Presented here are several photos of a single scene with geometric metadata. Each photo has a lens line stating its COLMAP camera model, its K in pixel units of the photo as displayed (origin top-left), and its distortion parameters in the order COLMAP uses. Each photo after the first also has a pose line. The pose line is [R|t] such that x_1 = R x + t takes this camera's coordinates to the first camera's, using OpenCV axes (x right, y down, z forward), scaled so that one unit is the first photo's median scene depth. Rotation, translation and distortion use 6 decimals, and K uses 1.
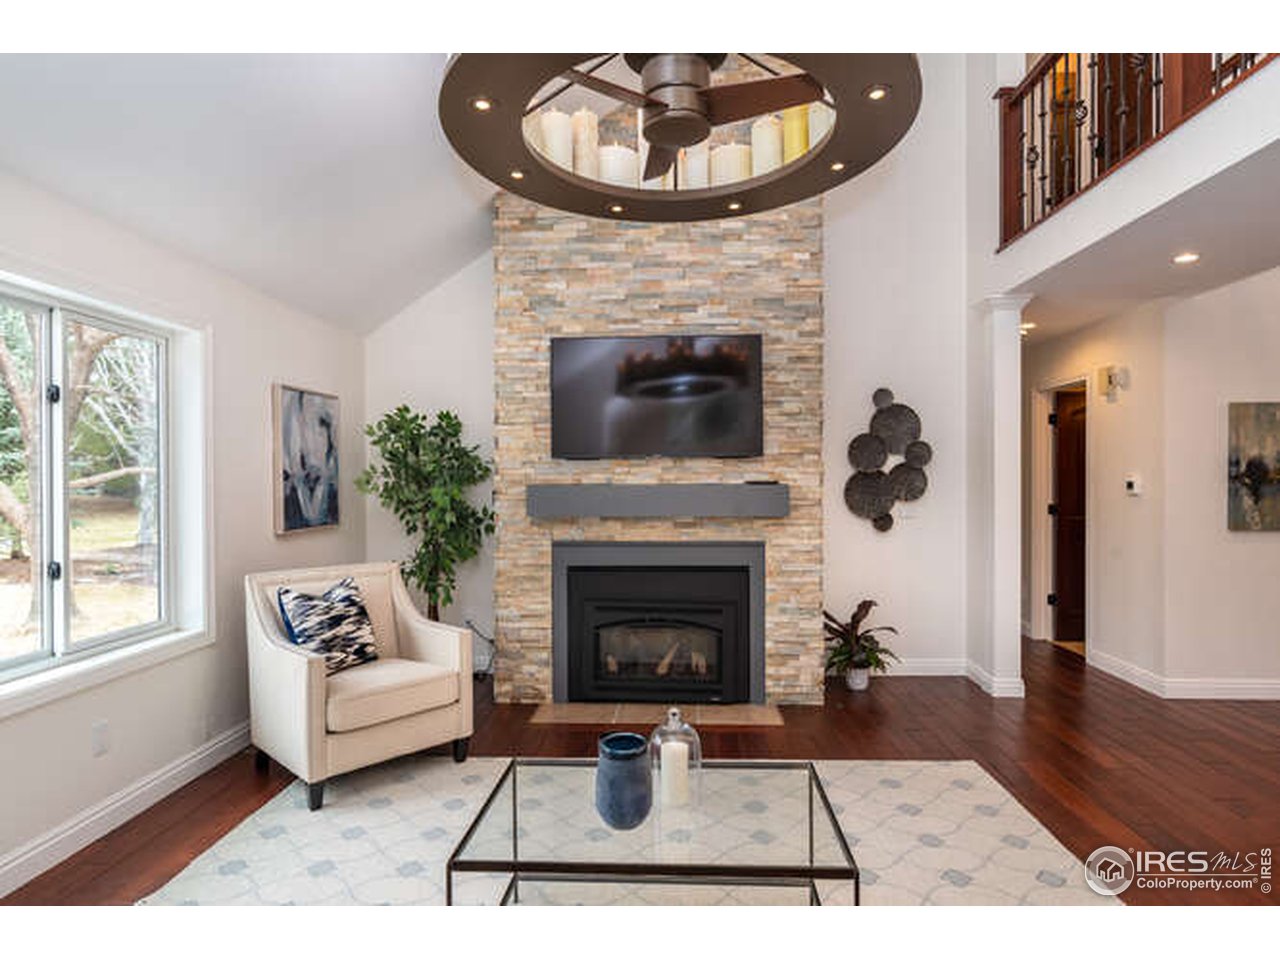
lens RADIAL K [[709.5, 0, 656.2], [0, 709.5, 478.4], [0, 0, 1]] dist [0.003075, 0.000414]
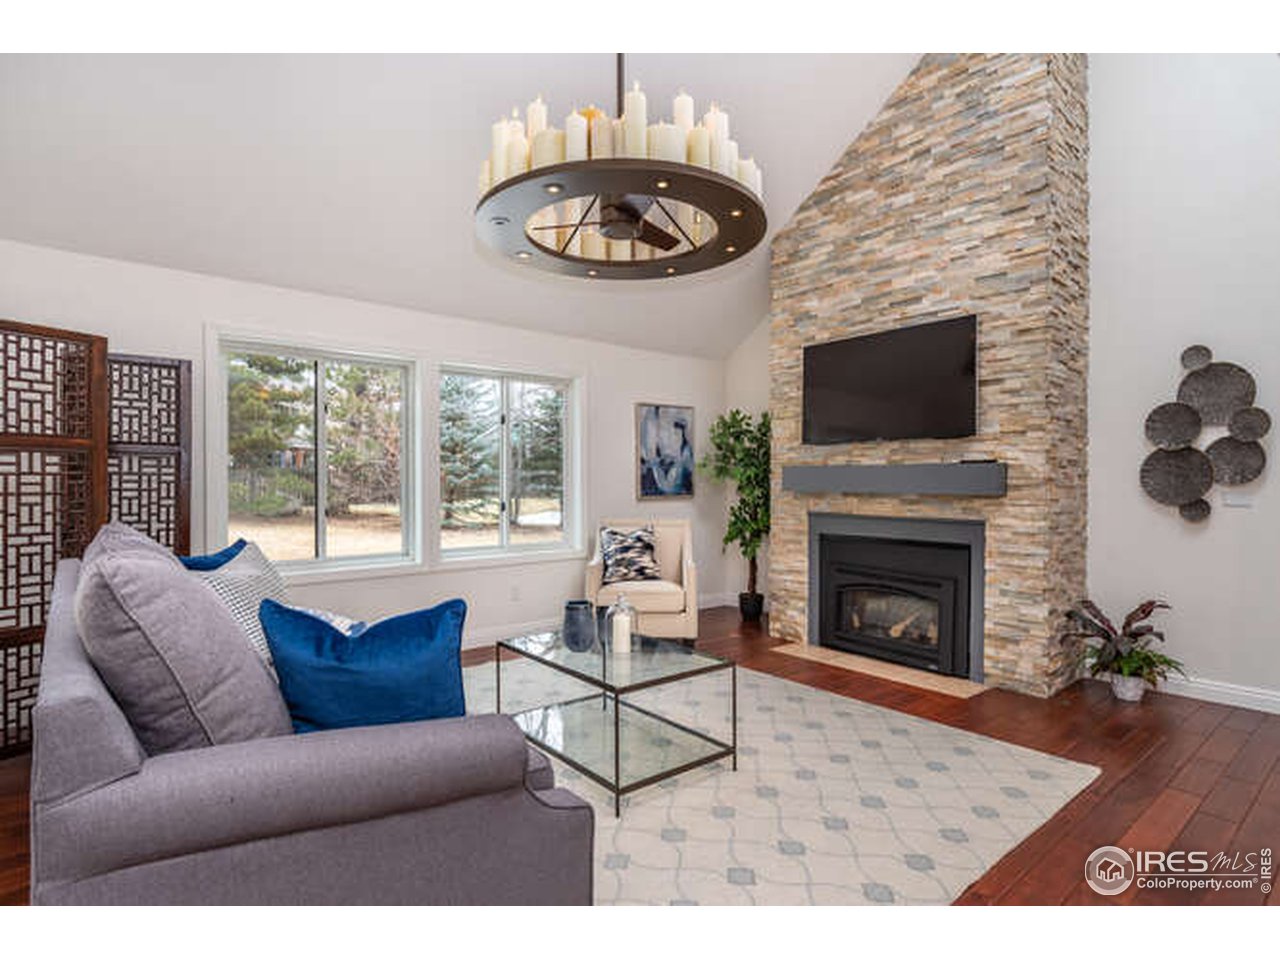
lens RADIAL K [[671.9, 0, 640.0], [0, 671.9, 480.0], [0, 0, 1]] dist [-0.001414, -0.000677]
pose [[0.664304, 0.006251, -0.747437, 0.533919], [-0.002482, 0.999978, 0.006158, 0.026659], [0.747459, -0.002236, 0.664305, 0.012777]]
